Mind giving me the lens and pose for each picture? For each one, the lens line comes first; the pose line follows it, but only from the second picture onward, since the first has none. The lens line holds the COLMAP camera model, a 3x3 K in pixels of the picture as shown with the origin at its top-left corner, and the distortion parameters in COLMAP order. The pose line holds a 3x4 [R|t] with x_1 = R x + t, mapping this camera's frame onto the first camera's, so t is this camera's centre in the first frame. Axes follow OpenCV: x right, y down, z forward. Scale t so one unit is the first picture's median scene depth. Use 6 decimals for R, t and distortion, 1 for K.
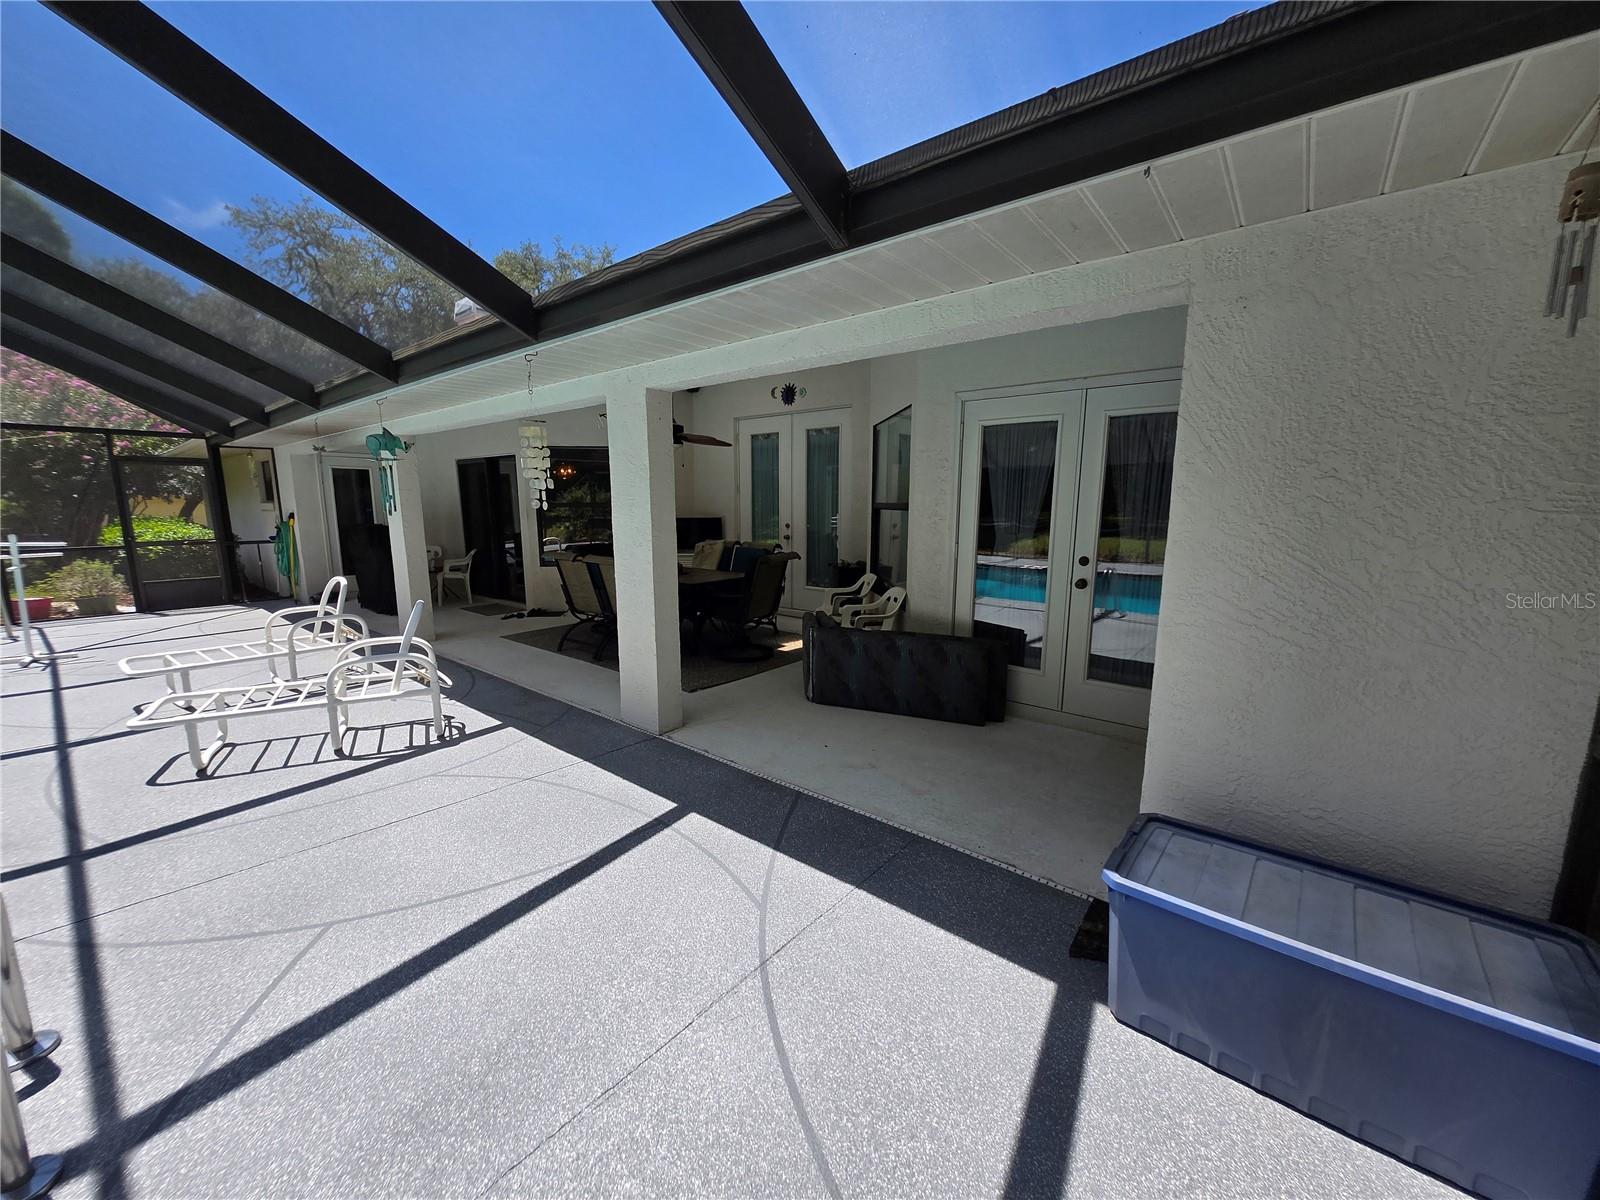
lens RADIAL K [[632.9, 0, 772.9], [0, 632.9, 617.6], [0, 0, 1]] dist [-0.016643, -0.000095]
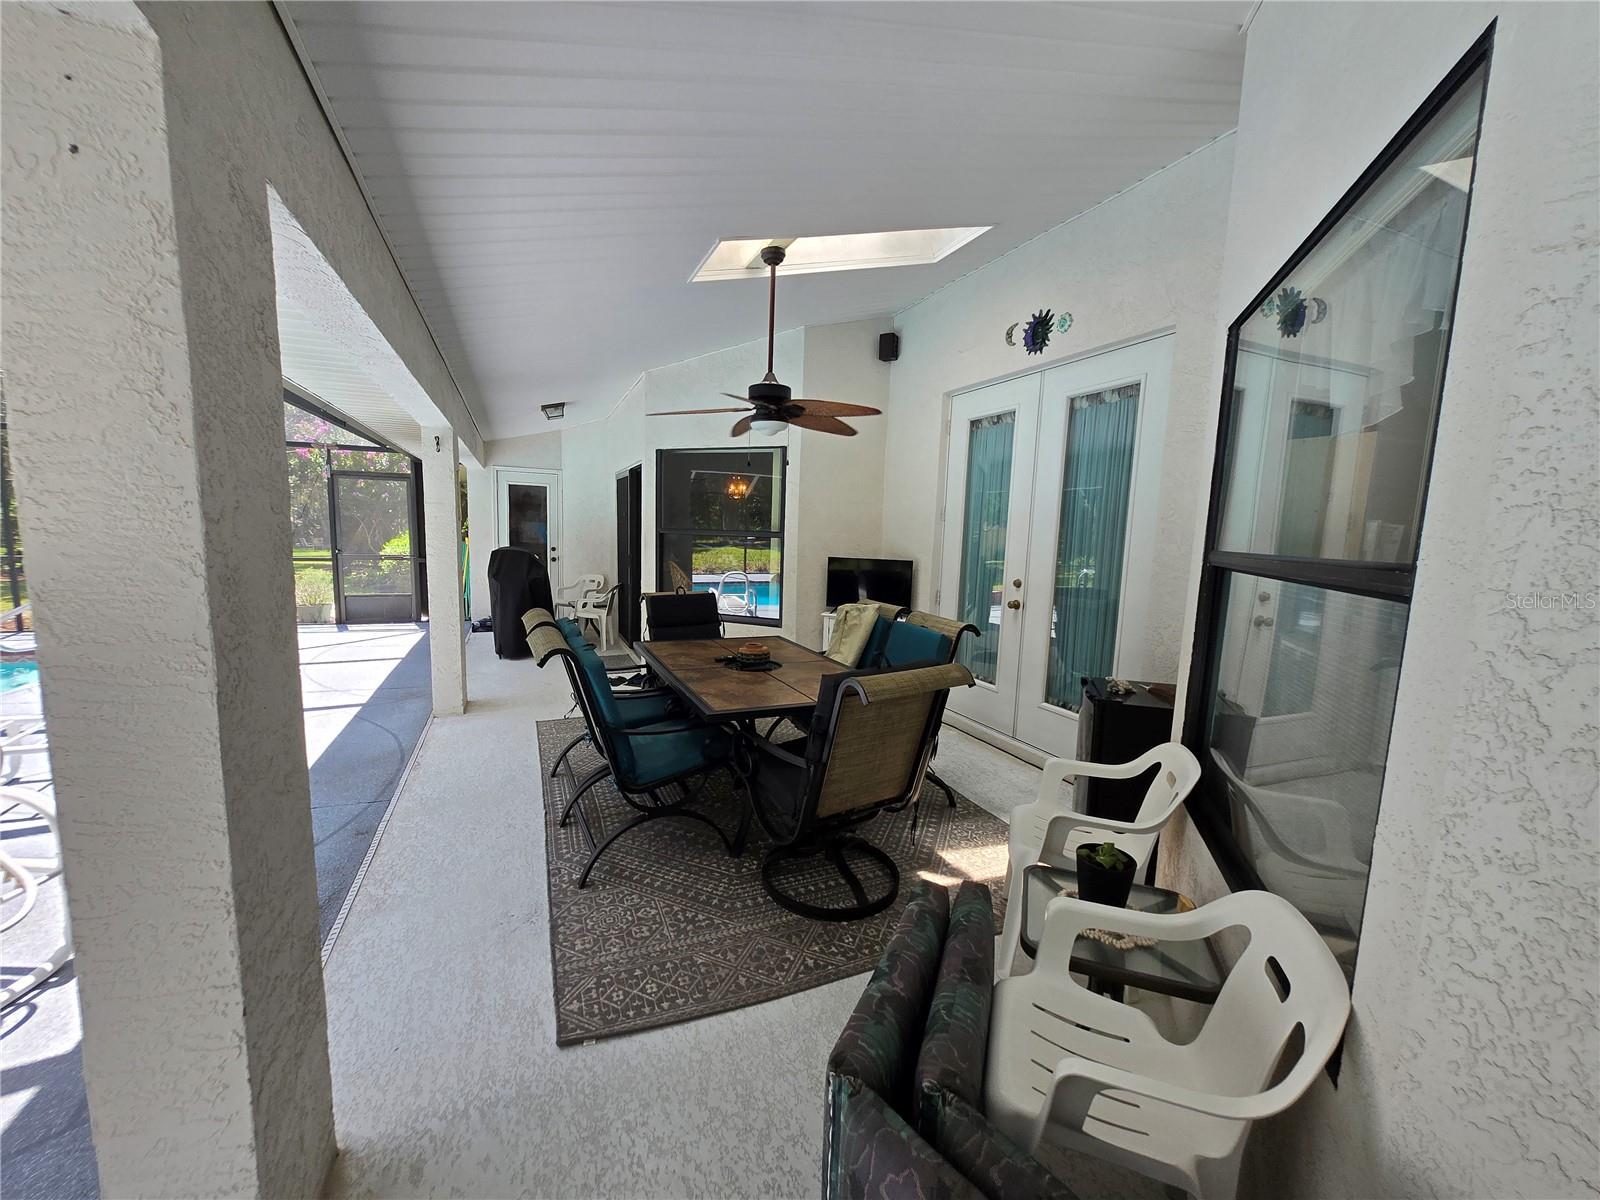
lens RADIAL K [[632.9, 0, 772.9], [0, 632.9, 617.6], [0, 0, 1]] dist [-0.016643, -0.000095]
pose [[0.895196, 0.088635, -0.436770, 0.076453], [-0.109889, 0.993664, -0.023579, -0.085563], [0.431913, 0.069104, 0.899264, 0.459479]]
